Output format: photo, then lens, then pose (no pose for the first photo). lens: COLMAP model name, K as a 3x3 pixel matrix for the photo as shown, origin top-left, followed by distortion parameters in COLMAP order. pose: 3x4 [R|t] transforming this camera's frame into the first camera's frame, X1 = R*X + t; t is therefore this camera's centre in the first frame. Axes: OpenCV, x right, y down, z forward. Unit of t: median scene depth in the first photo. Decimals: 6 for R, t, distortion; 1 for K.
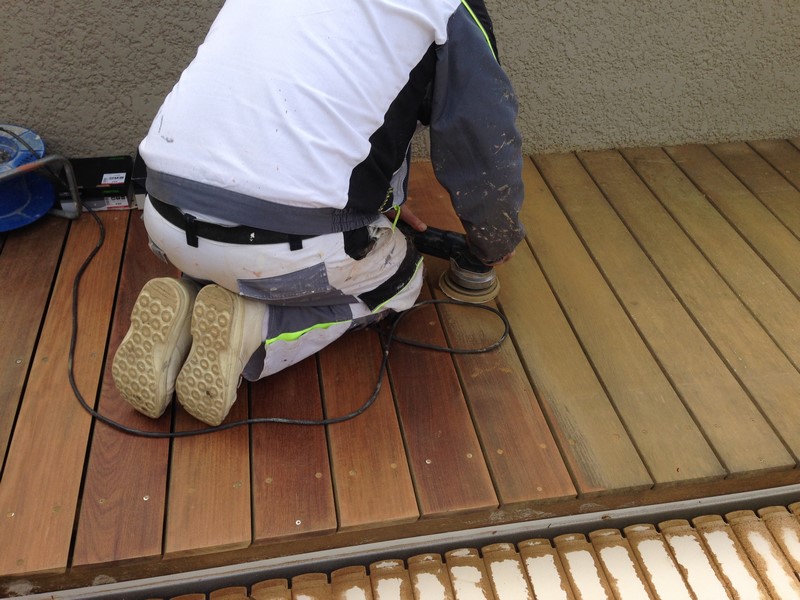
lens RADIAL K [[709.4, 0, 386.9], [0, 709.4, 304.7], [0, 0, 1]] dist [0.112926, -0.195450]
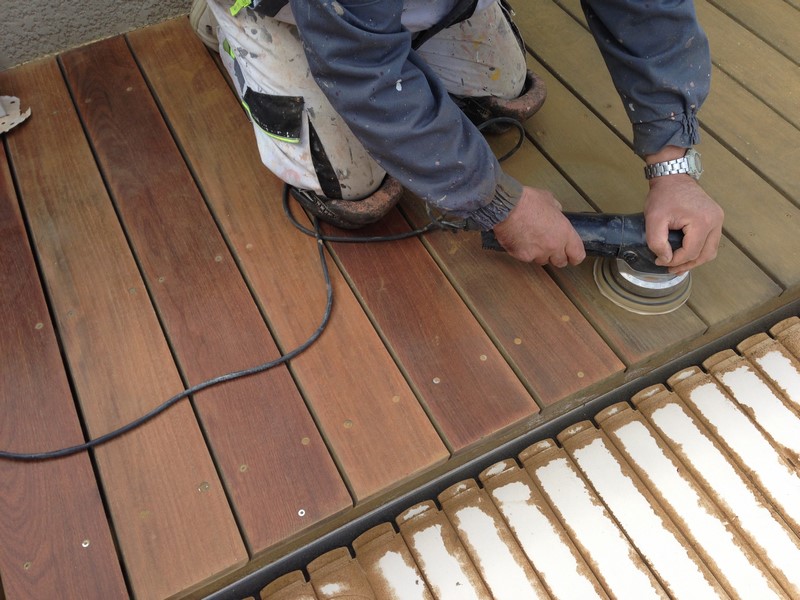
lens RADIAL K [[709.4, 0, 386.9], [0, 709.4, 304.7], [0, 0, 1]] dist [0.112926, -0.195450]
pose [[0.953564, -0.276544, 0.119328, -0.062420], [0.243717, 0.941248, 0.233781, -0.051589], [-0.176968, -0.193842, 0.964939, 0.278281]]
